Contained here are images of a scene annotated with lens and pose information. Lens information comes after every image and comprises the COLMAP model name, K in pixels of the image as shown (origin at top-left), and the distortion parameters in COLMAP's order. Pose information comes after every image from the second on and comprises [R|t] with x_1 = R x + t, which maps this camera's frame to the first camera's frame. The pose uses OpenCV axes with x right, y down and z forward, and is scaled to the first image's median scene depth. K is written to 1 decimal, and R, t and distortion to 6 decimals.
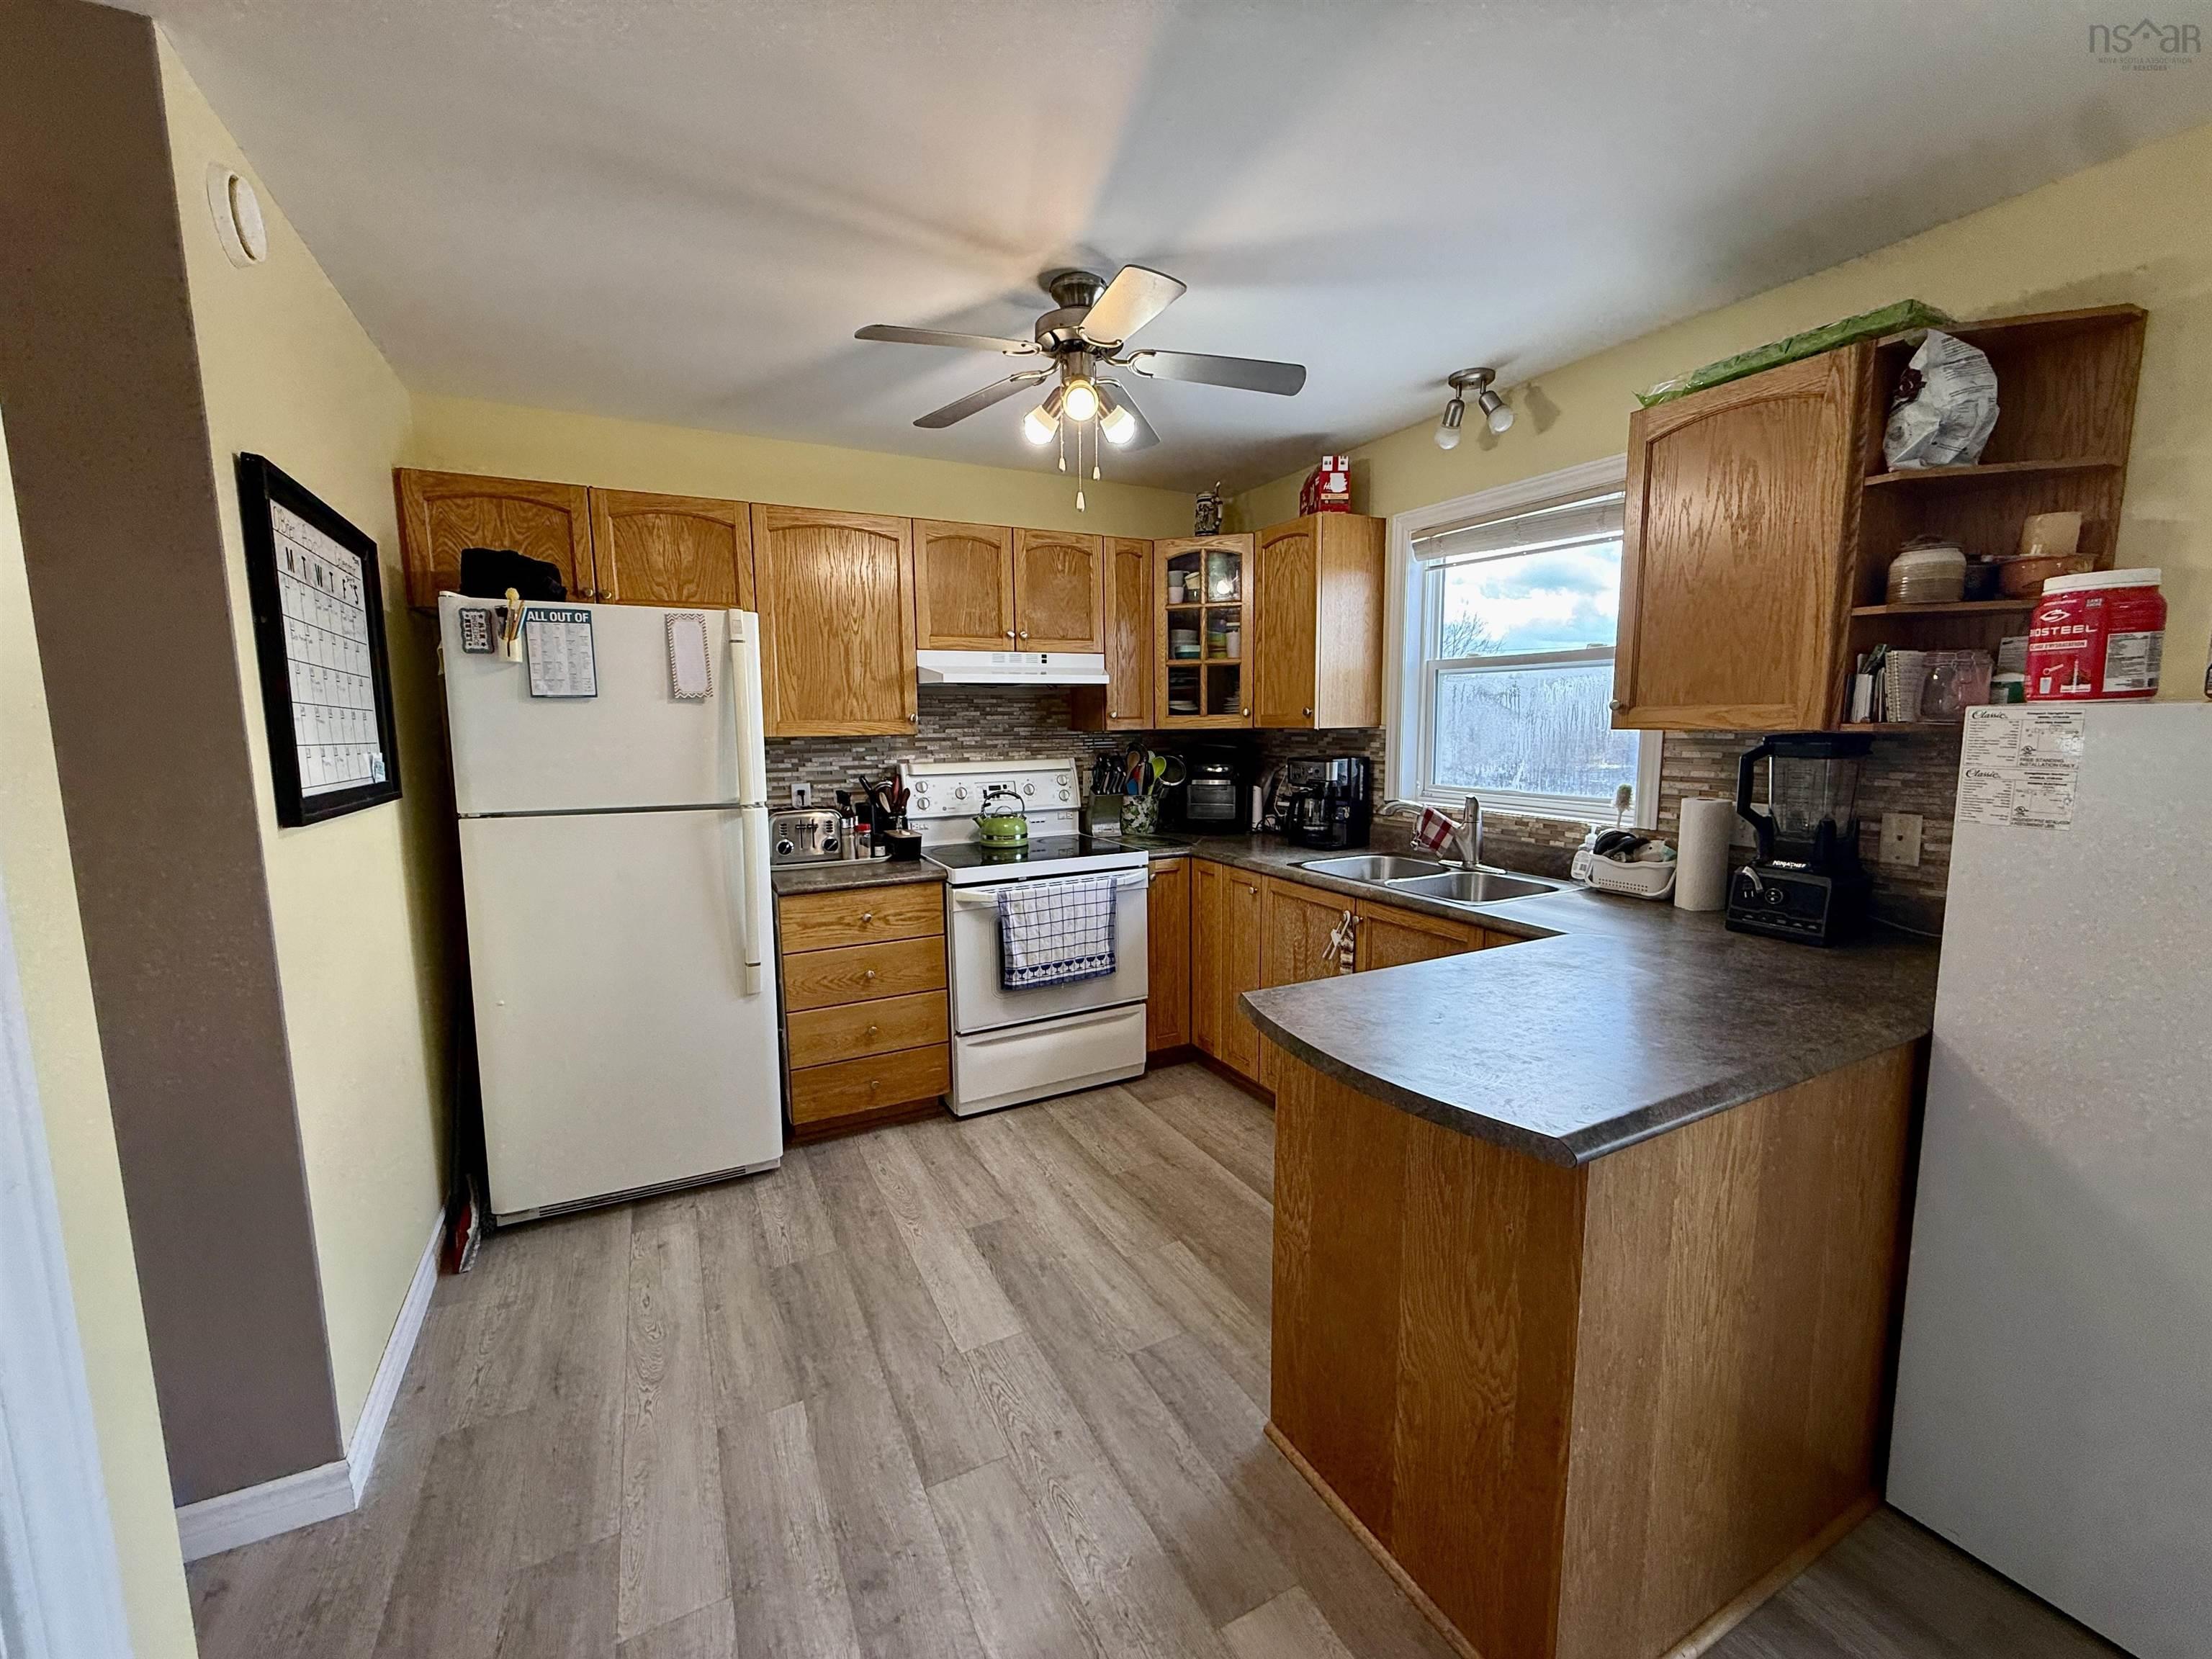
lens RADIAL K [[878.4, 0, 1098.3], [0, 878.4, 828.9], [0, 0, 1]] dist [0.000424, -0.000035]
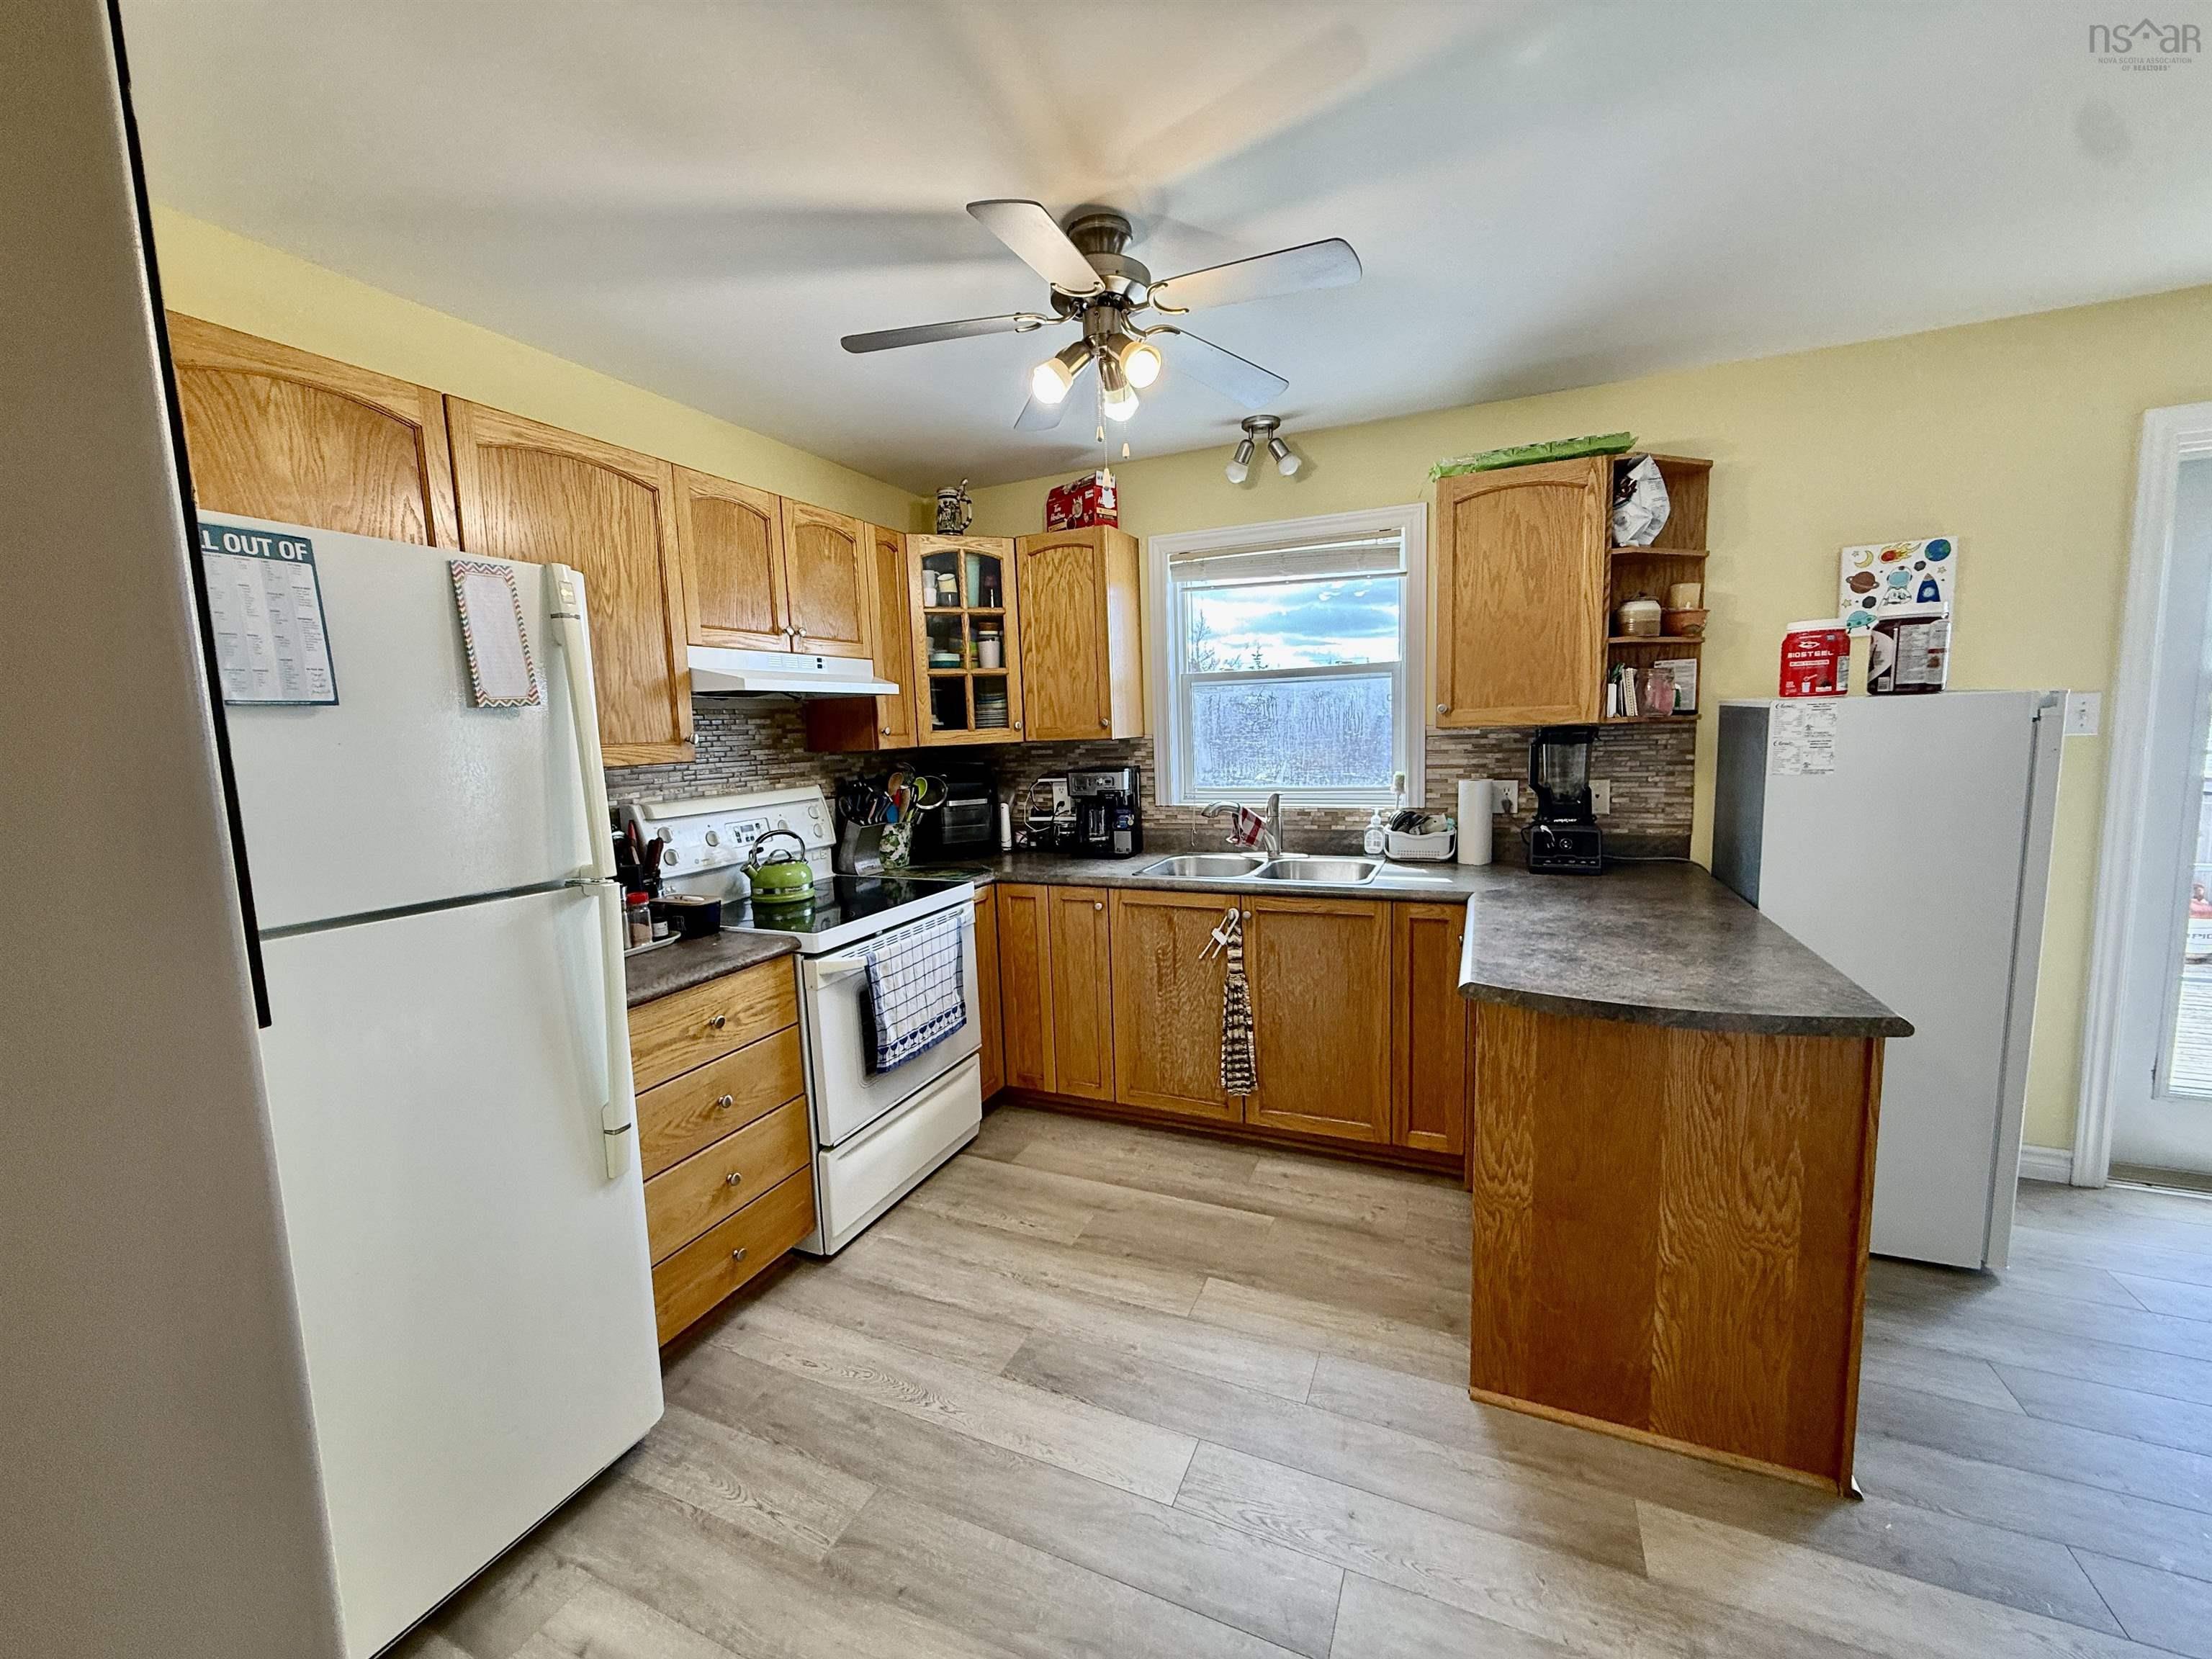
lens RADIAL K [[878.4, 0, 1098.3], [0, 878.4, 828.9], [0, 0, 1]] dist [0.000424, -0.000035]
pose [[0.778839, -0.089964, 0.620738, -0.450936], [0.106115, 0.994293, 0.010961, -0.027543], [-0.618182, 0.057333, 0.783941, 0.254360]]
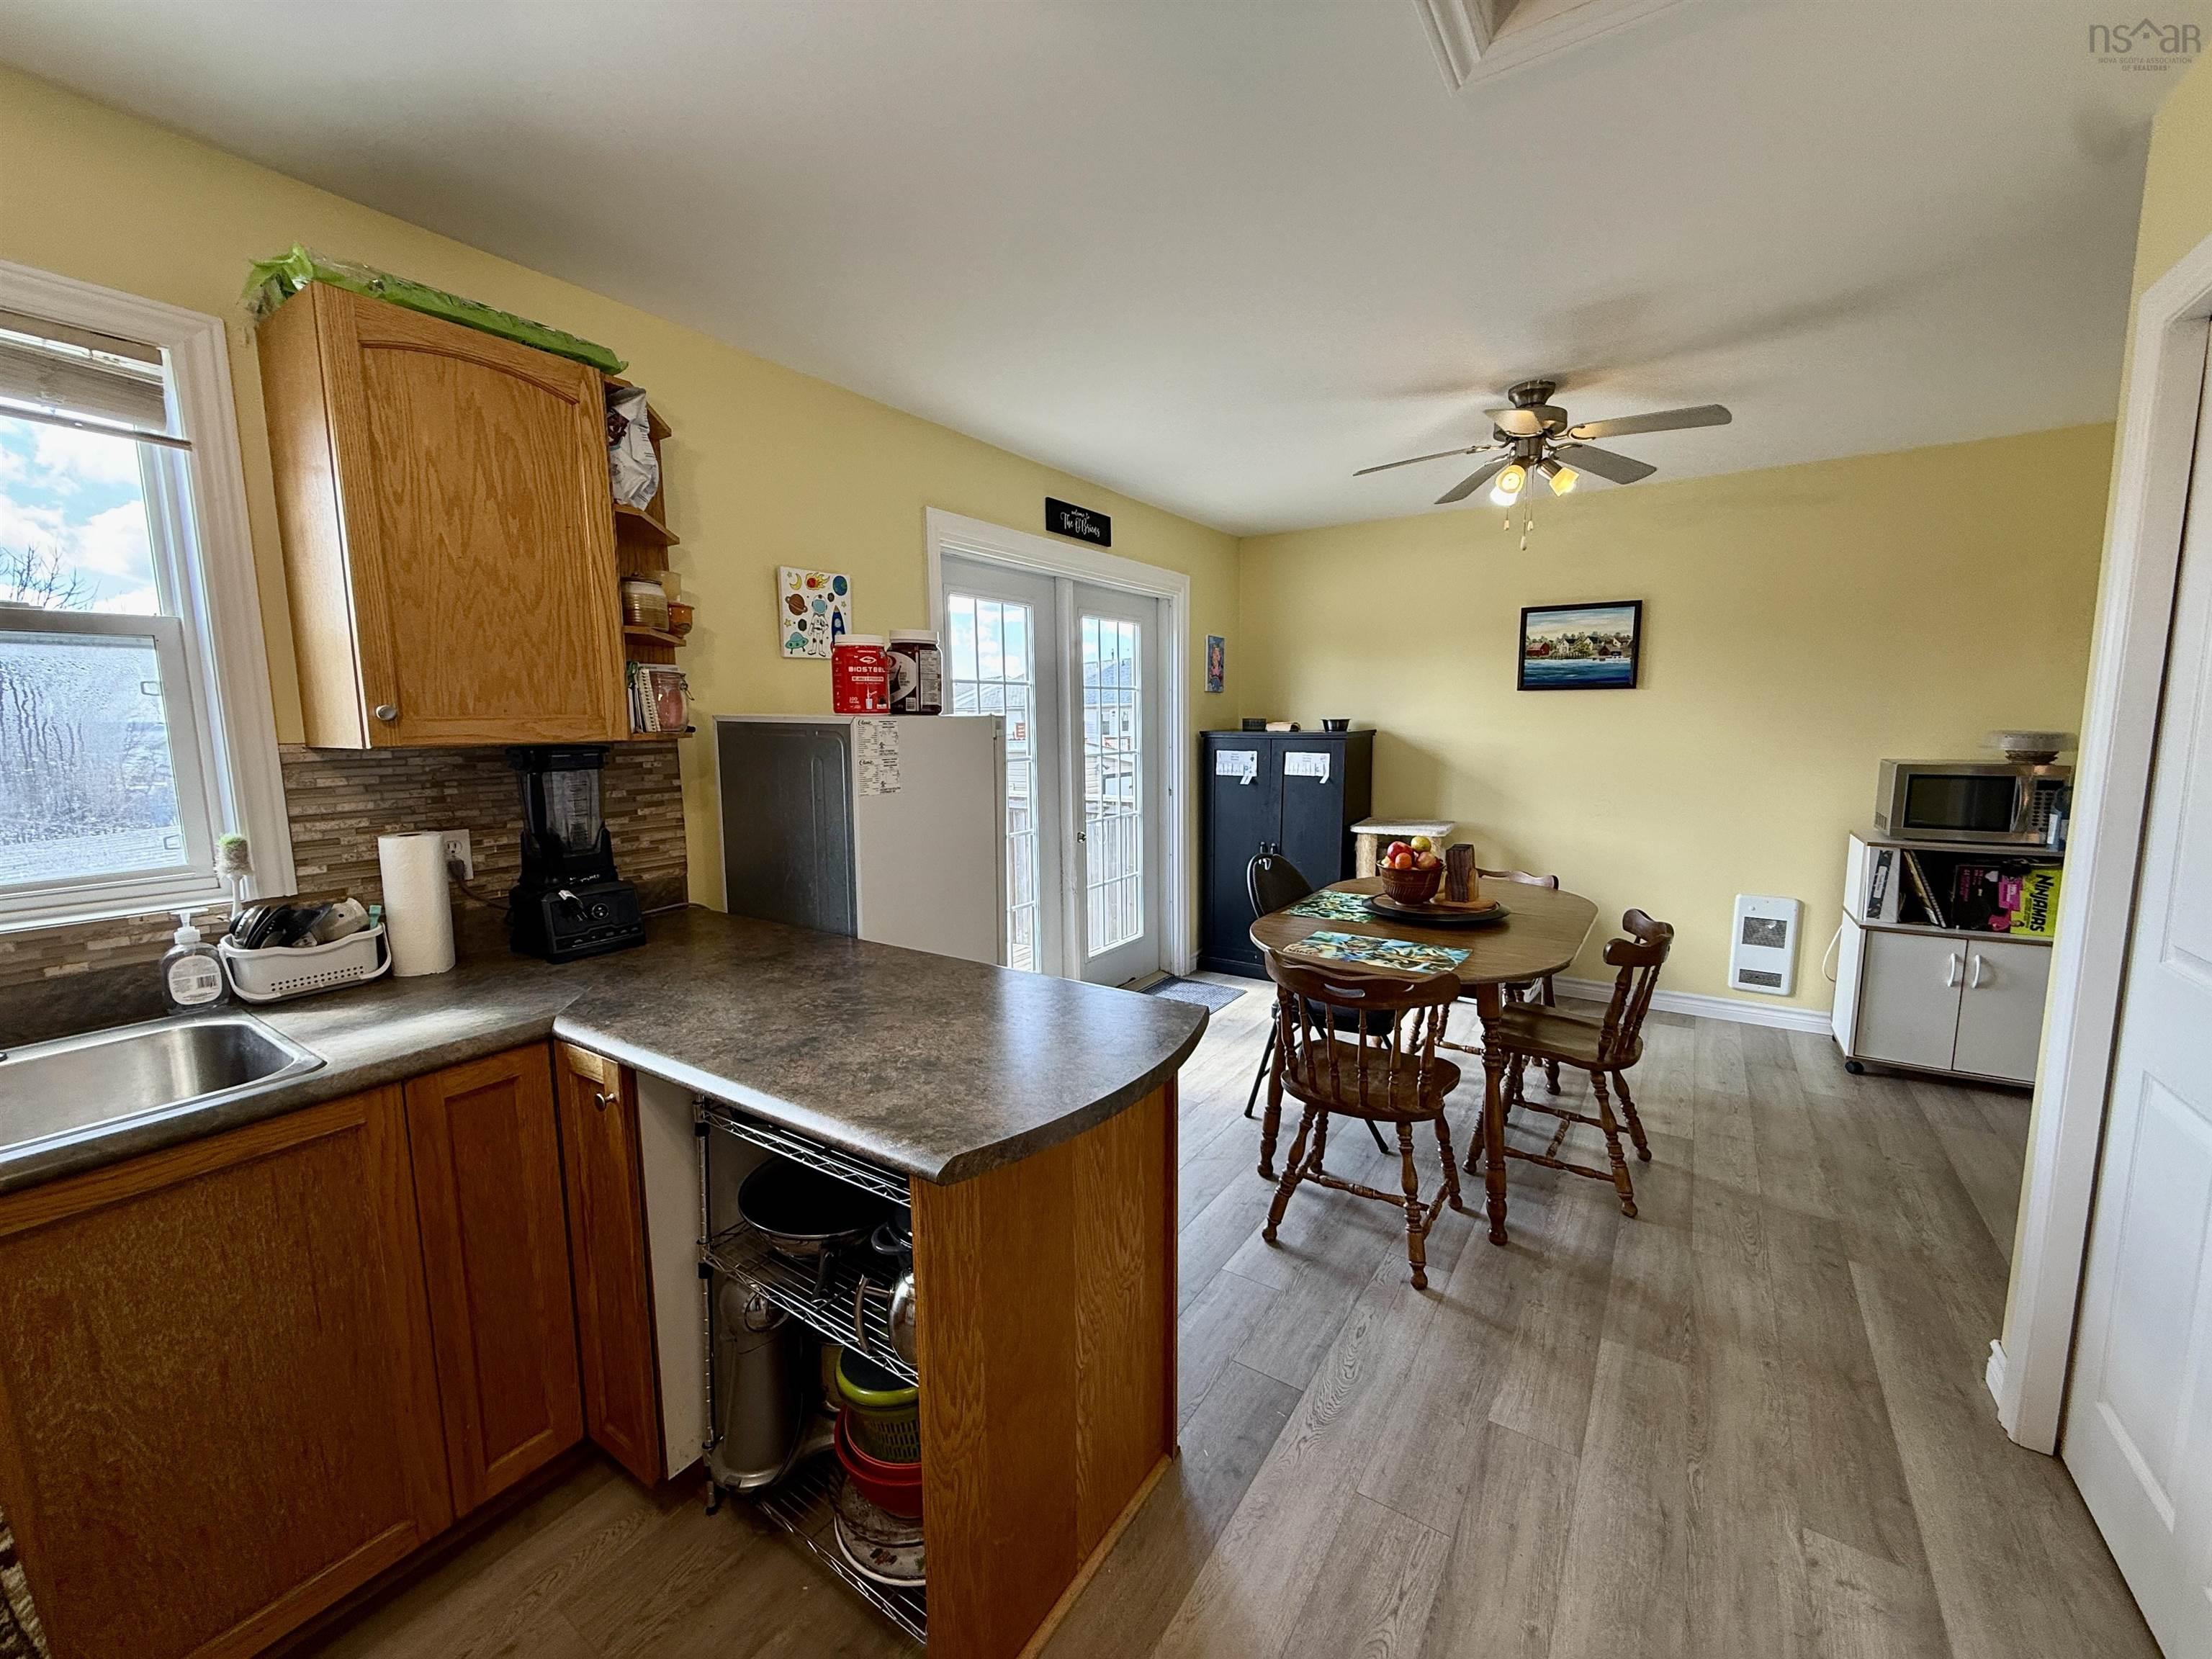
lens RADIAL K [[878.4, 0, 1098.3], [0, 878.4, 828.9], [0, 0, 1]] dist [0.000424, -0.000035]
pose [[-0.481355, -0.095070, 0.871355, -0.232104], [0.126372, 0.976188, 0.176318, -0.078615], [-0.867368, 0.194986, -0.457878, 0.650363]]
